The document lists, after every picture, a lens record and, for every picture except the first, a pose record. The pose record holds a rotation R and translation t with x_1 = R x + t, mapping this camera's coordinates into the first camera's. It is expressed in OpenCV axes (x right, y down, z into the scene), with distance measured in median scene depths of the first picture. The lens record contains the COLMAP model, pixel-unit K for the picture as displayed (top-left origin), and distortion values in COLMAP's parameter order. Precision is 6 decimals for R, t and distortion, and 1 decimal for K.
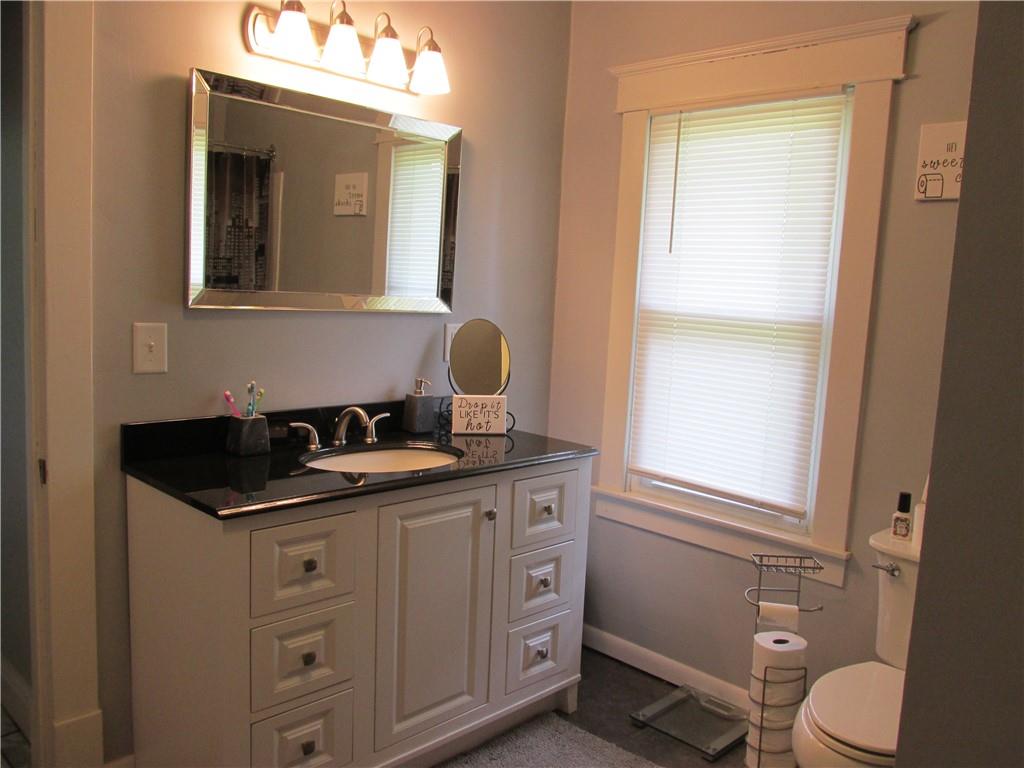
lens RADIAL K [[830.2, 0, 512.0], [0, 830.2, 384.0], [0, 0, 1]] dist [-0.032269, -0.007984]
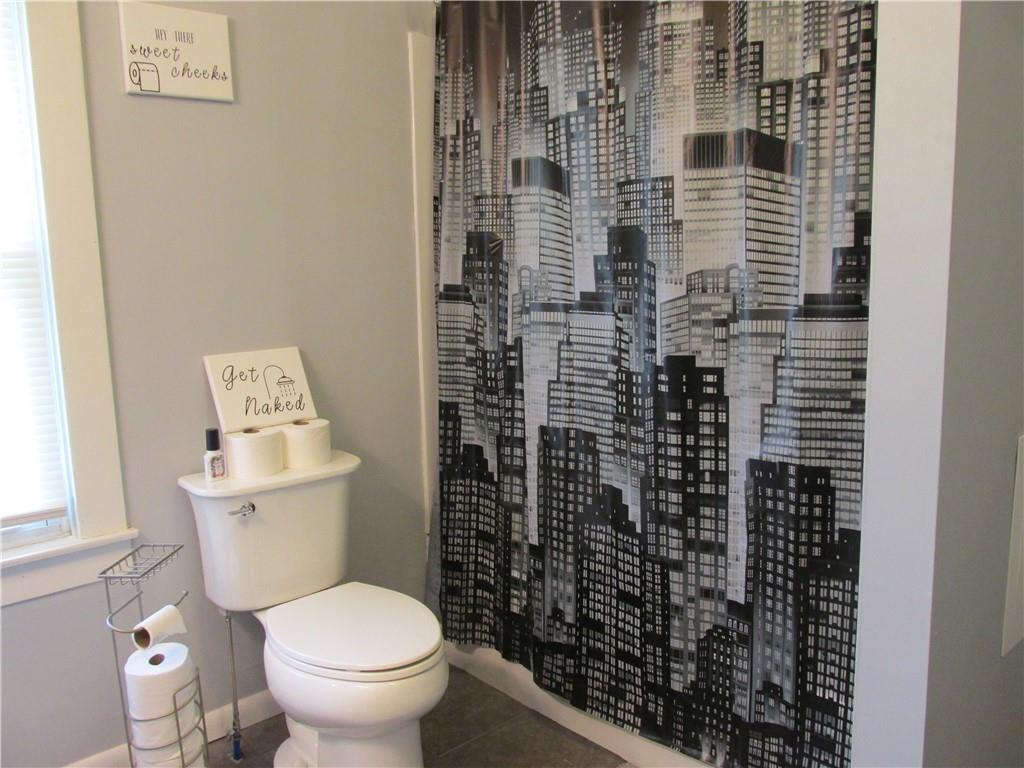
lens RADIAL K [[830.2, 0, 512.0], [0, 830.2, 384.0], [0, 0, 1]] dist [-0.032269, -0.007984]
pose [[0.083159, -0.216598, 0.972713, -0.355973], [0.154631, 0.967076, 0.202123, -0.045507], [-0.984466, 0.133604, 0.113914, 0.566251]]
